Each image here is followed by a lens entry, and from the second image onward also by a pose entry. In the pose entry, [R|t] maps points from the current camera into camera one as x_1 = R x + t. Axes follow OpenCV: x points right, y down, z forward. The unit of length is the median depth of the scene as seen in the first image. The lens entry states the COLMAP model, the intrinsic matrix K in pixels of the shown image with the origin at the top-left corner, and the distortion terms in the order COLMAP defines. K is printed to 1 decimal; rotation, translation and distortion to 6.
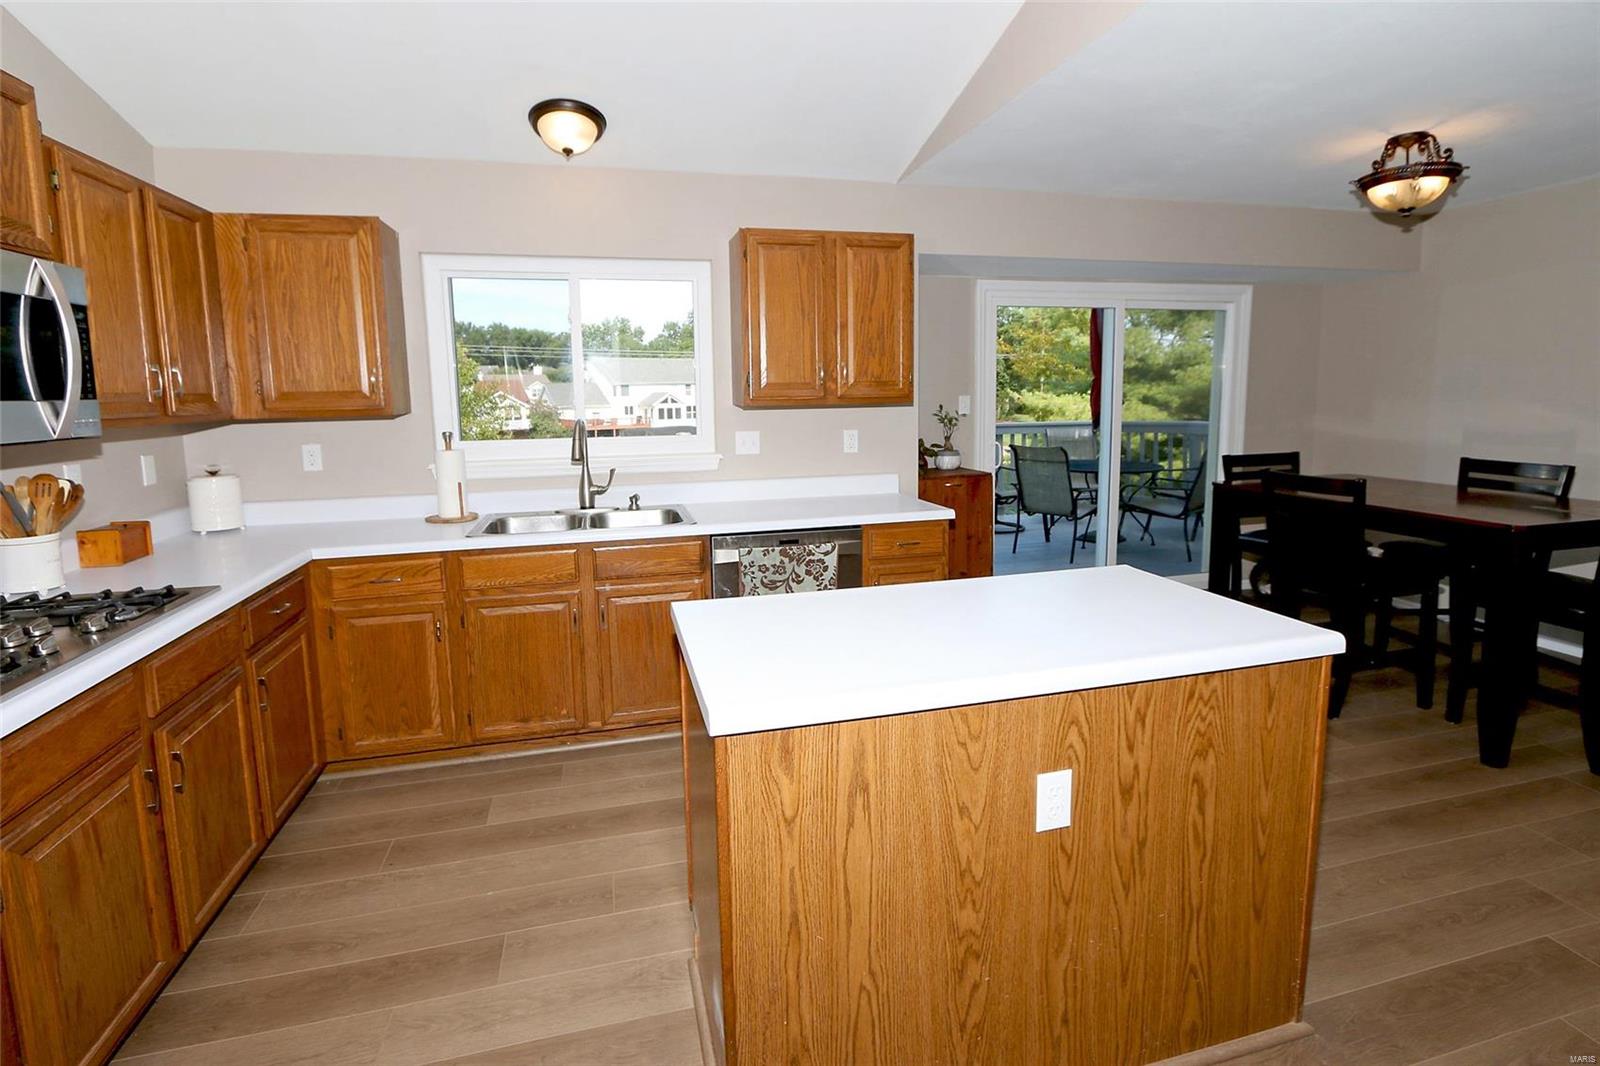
lens RADIAL K [[748.6, 0, 793.3], [0, 748.6, 467.8], [0, 0, 1]] dist [-0.013317, -0.000415]
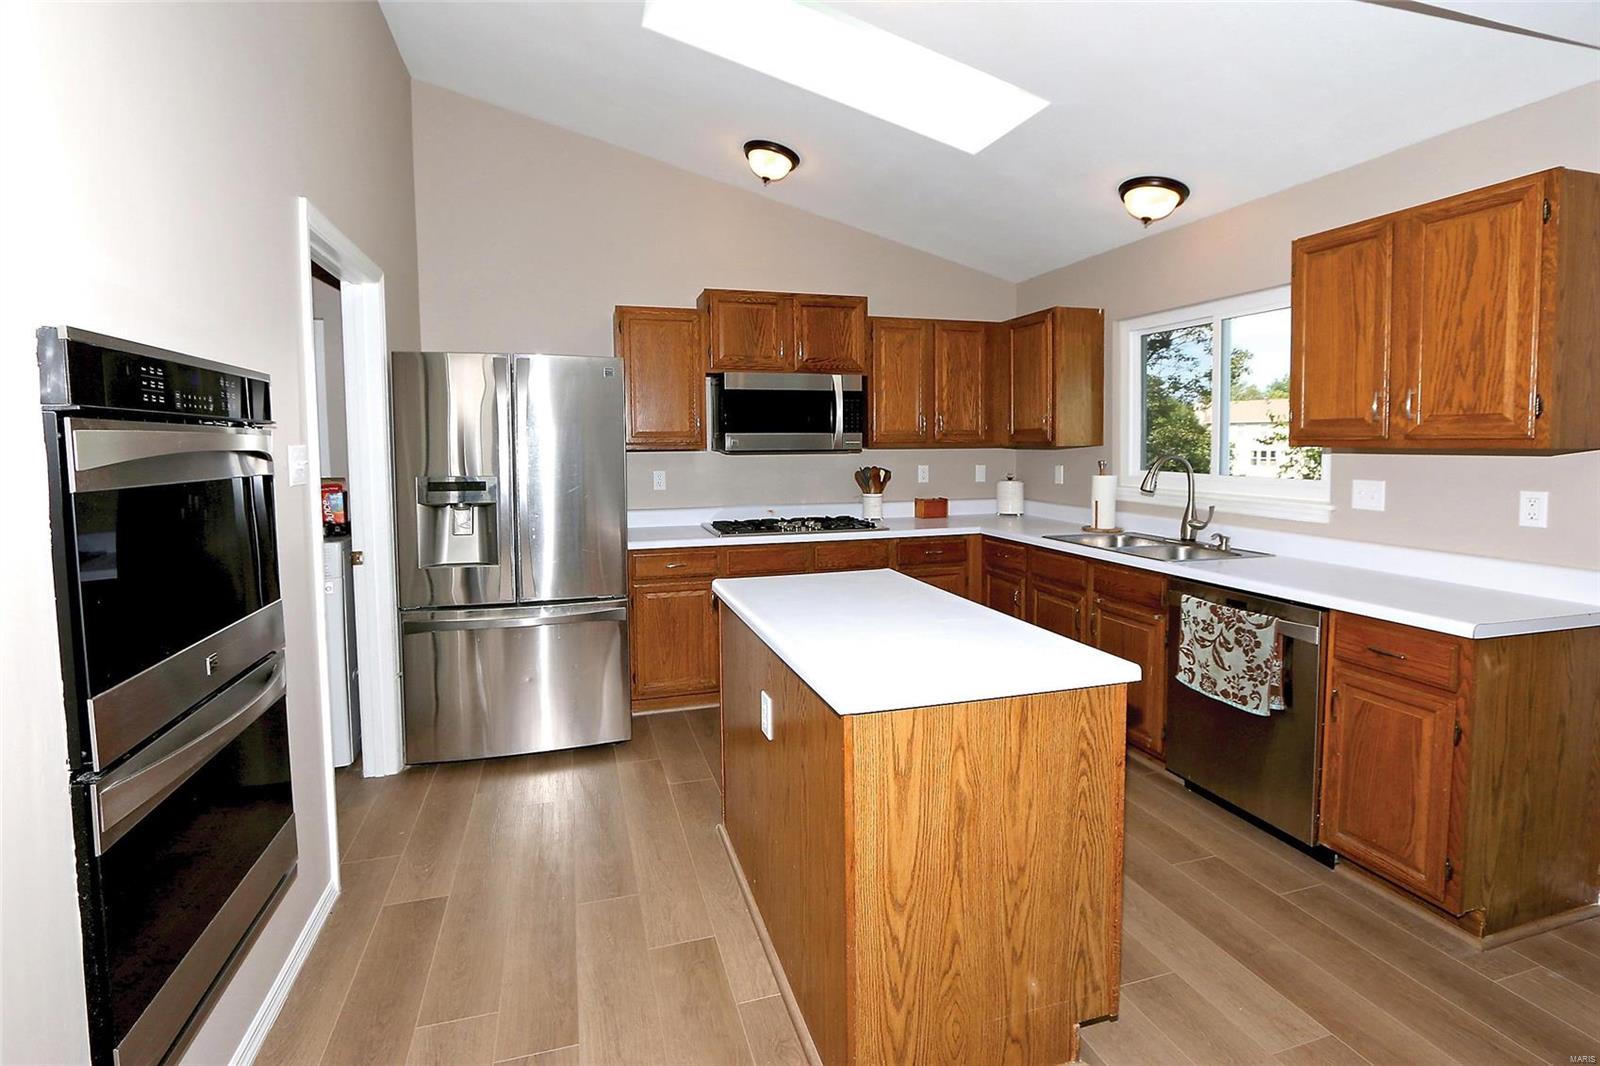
lens RADIAL K [[763.5, 0, 785.3], [0, 763.5, 484.4], [0, 0, 1]] dist [-0.019288, 0.001109]
pose [[0.033397, 0.073091, -0.996766, 0.832278], [-0.099122, 0.992648, 0.069468, -0.045926], [0.994515, 0.096481, 0.040397, 0.427117]]
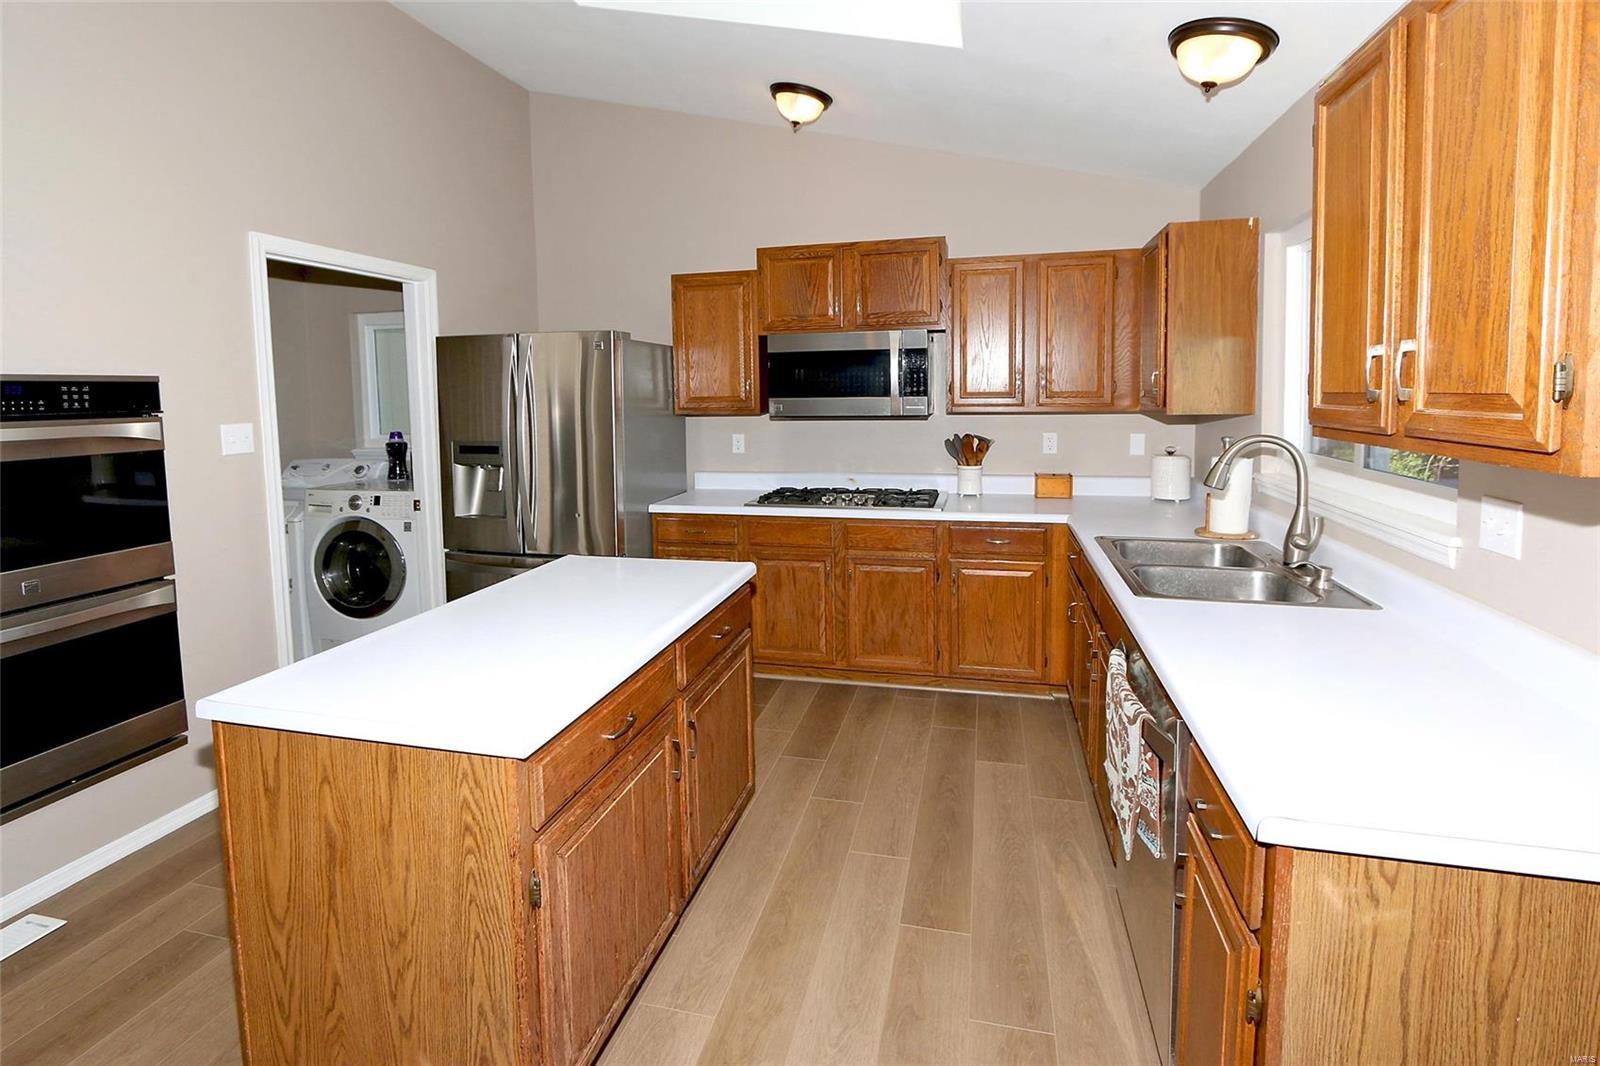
lens RADIAL K [[748.6, 0, 793.3], [0, 748.6, 467.8], [0, 0, 1]] dist [-0.013317, -0.000415]
pose [[-0.478471, 0.114134, -0.870654, 0.584510], [-0.071538, 0.983154, 0.168196, -0.130626], [0.875185, 0.142762, -0.462246, 1.000438]]
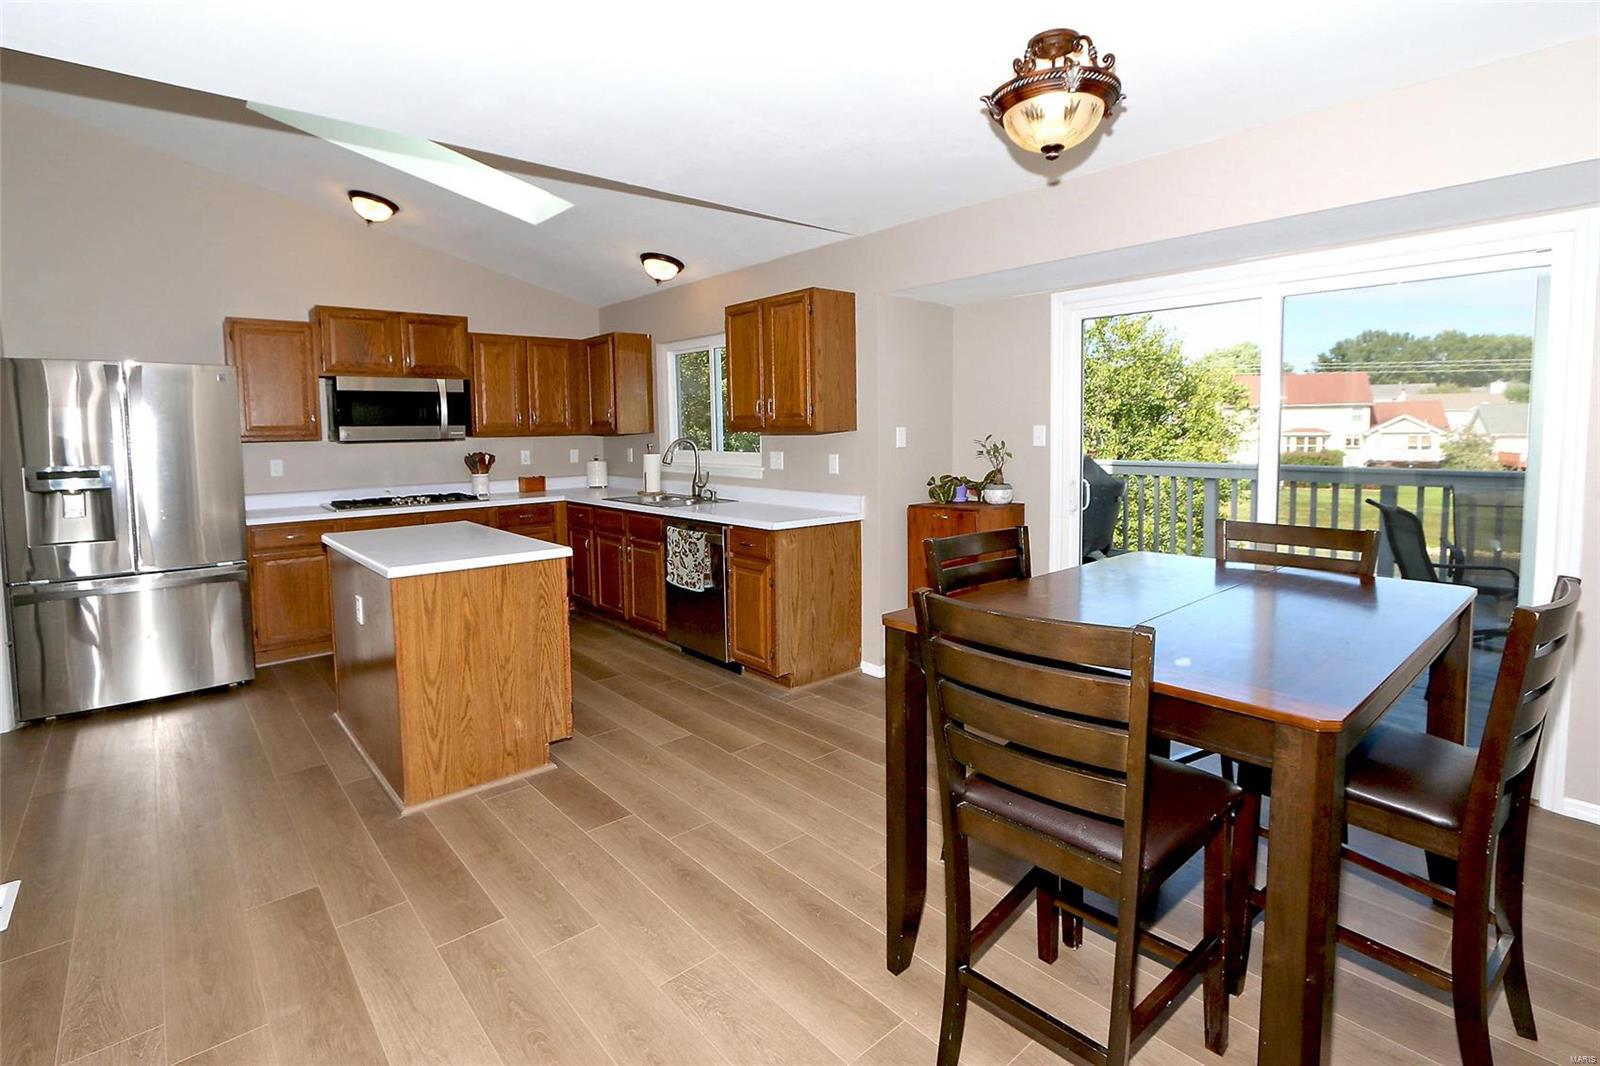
lens RADIAL K [[759.7, 0, 798.4], [0, 759.7, 472.2], [0, 0, 1]] dist [-0.018718, -0.000084]
pose [[0.454180, 0.063136, -0.888670, 1.351264], [-0.086363, 0.995908, 0.026616, -0.061790], [0.886714, 0.064660, 0.457774, 0.504983]]
